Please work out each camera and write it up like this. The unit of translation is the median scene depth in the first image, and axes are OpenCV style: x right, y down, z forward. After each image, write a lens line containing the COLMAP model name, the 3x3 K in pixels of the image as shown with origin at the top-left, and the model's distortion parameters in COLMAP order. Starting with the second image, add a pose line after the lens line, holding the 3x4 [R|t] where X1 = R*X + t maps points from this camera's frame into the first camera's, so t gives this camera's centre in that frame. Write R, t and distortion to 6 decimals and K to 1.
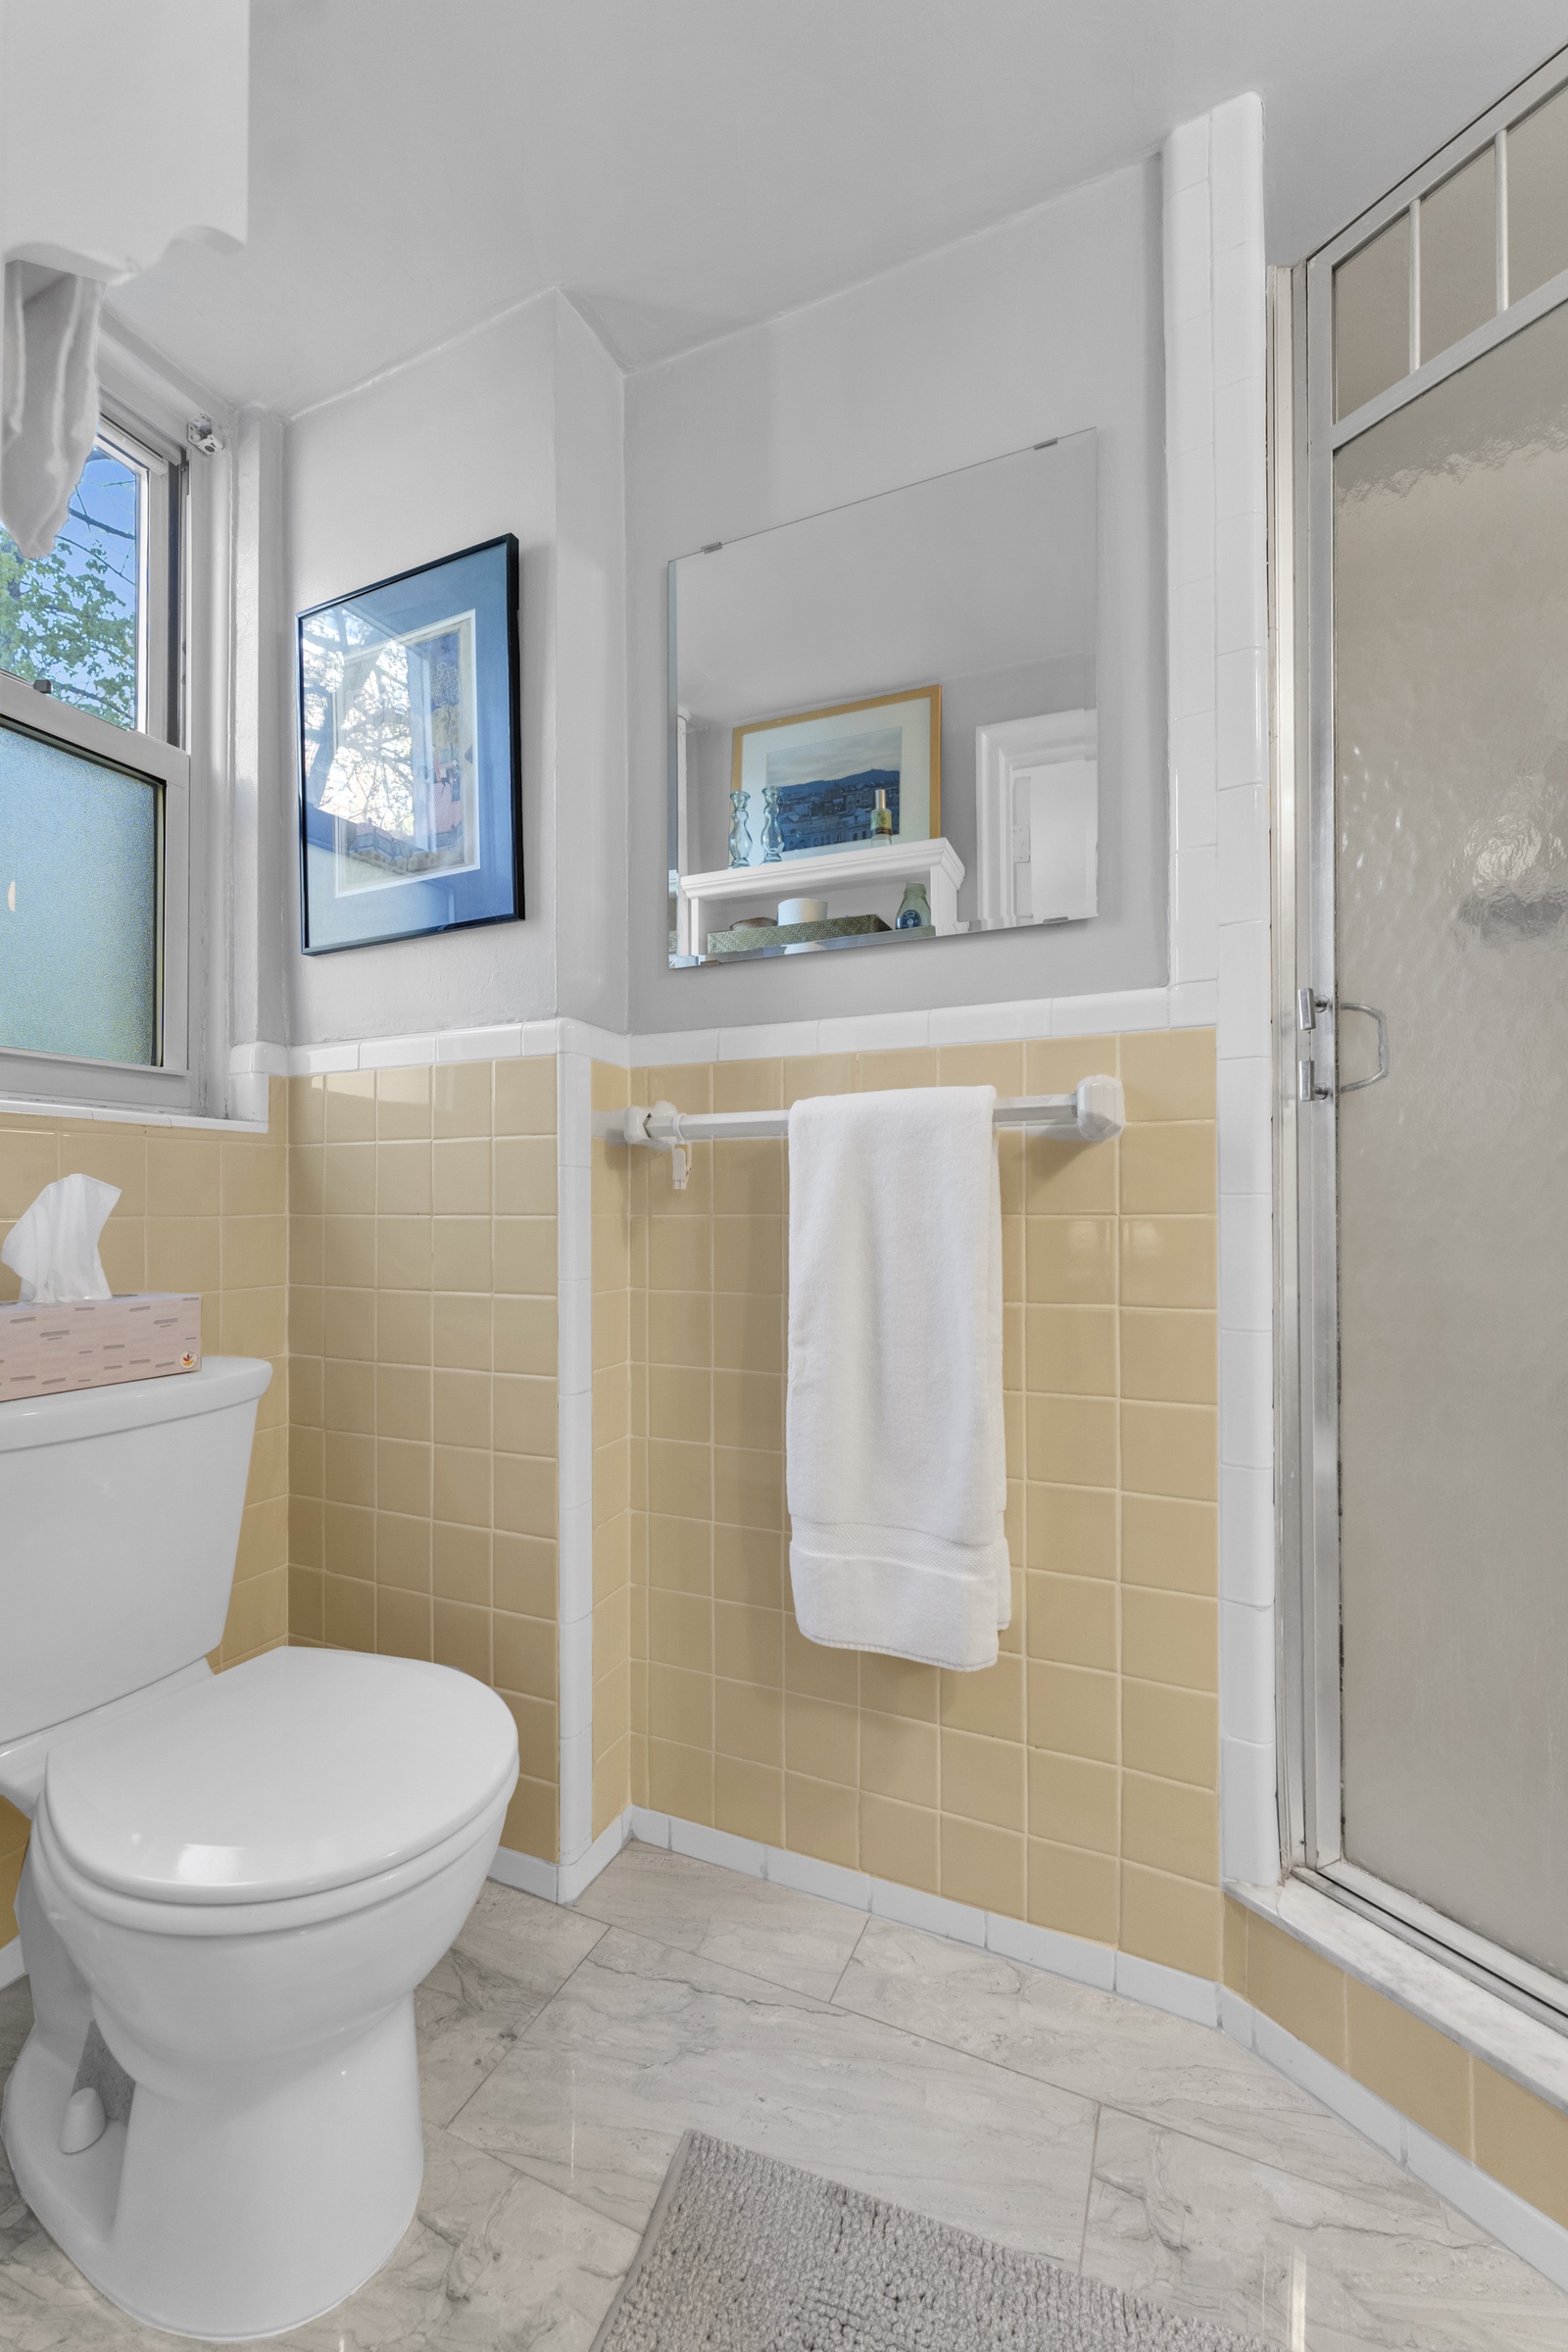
lens RADIAL K [[975.0, 0, 786.8], [0, 975.0, 1213.9], [0, 0, 1]] dist [-0.000713, -0.000240]
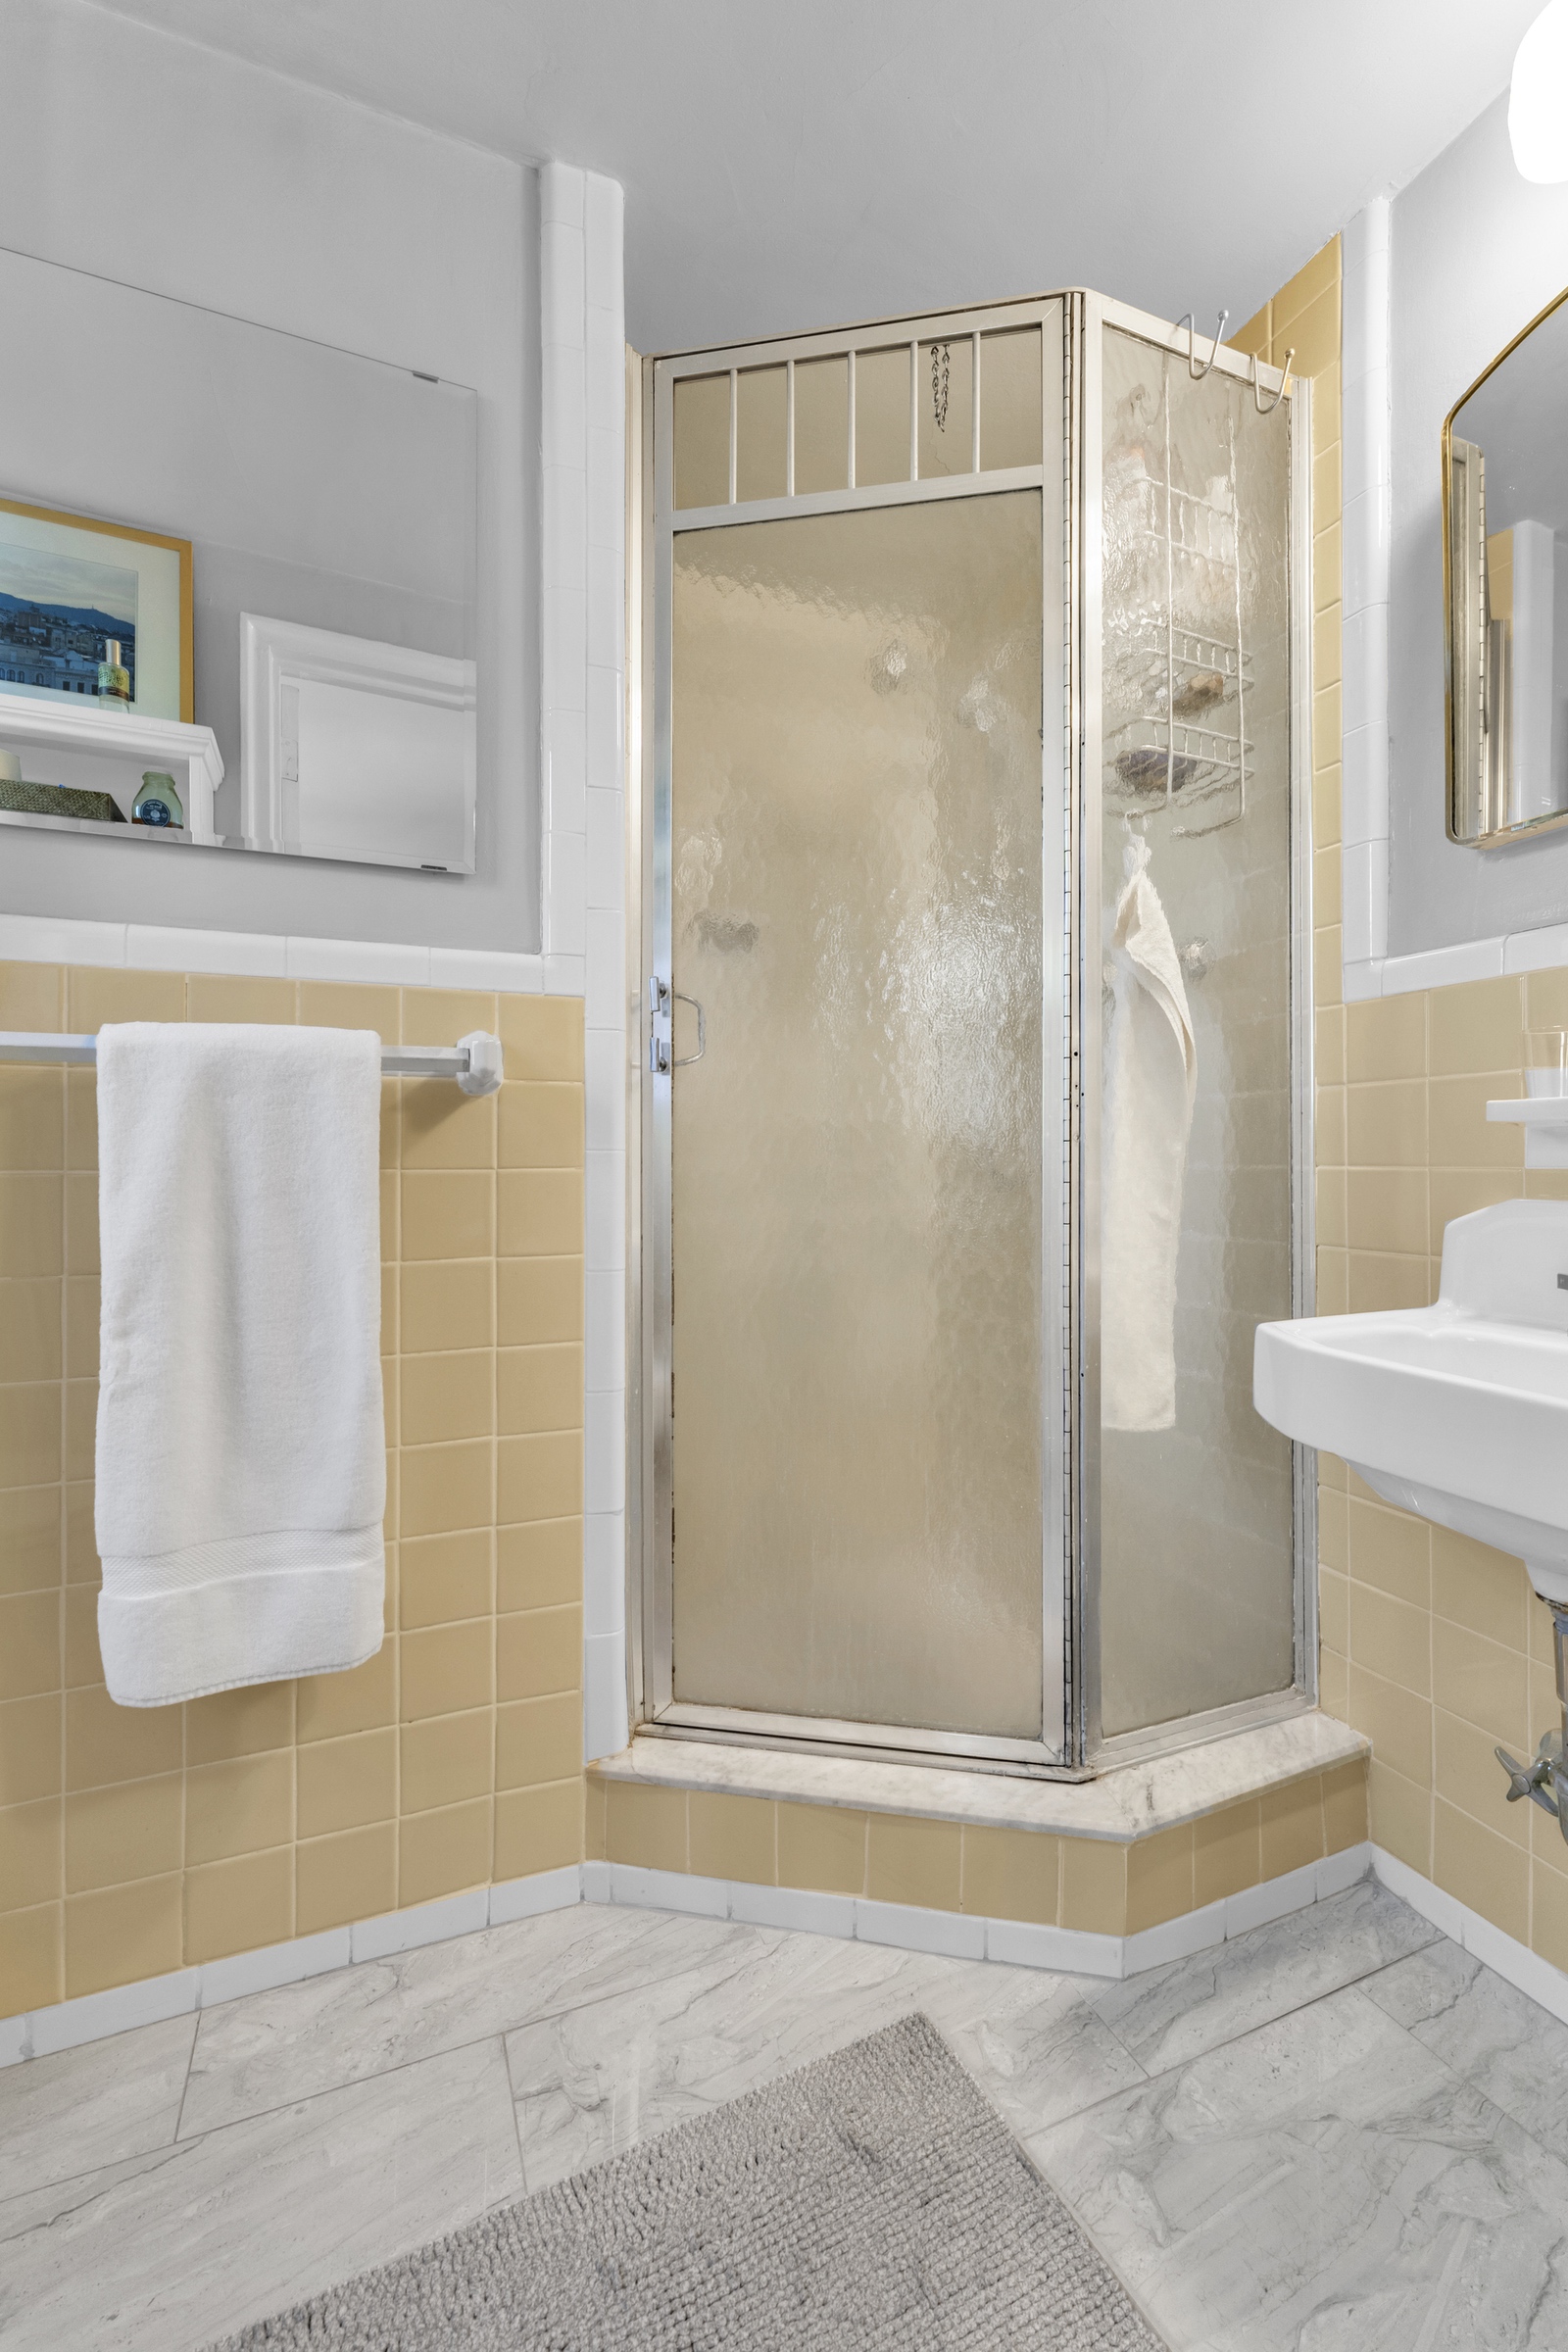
lens RADIAL K [[973.4, 0, 791.1], [0, 973.4, 1168.7], [0, 0, 1]] dist [-0.001175, -0.000374]
pose [[0.670568, -0.003844, 0.741838, -0.211971], [0.002495, 0.999993, 0.002926, -0.001400], [-0.741844, -0.000111, 0.670573, 0.079755]]
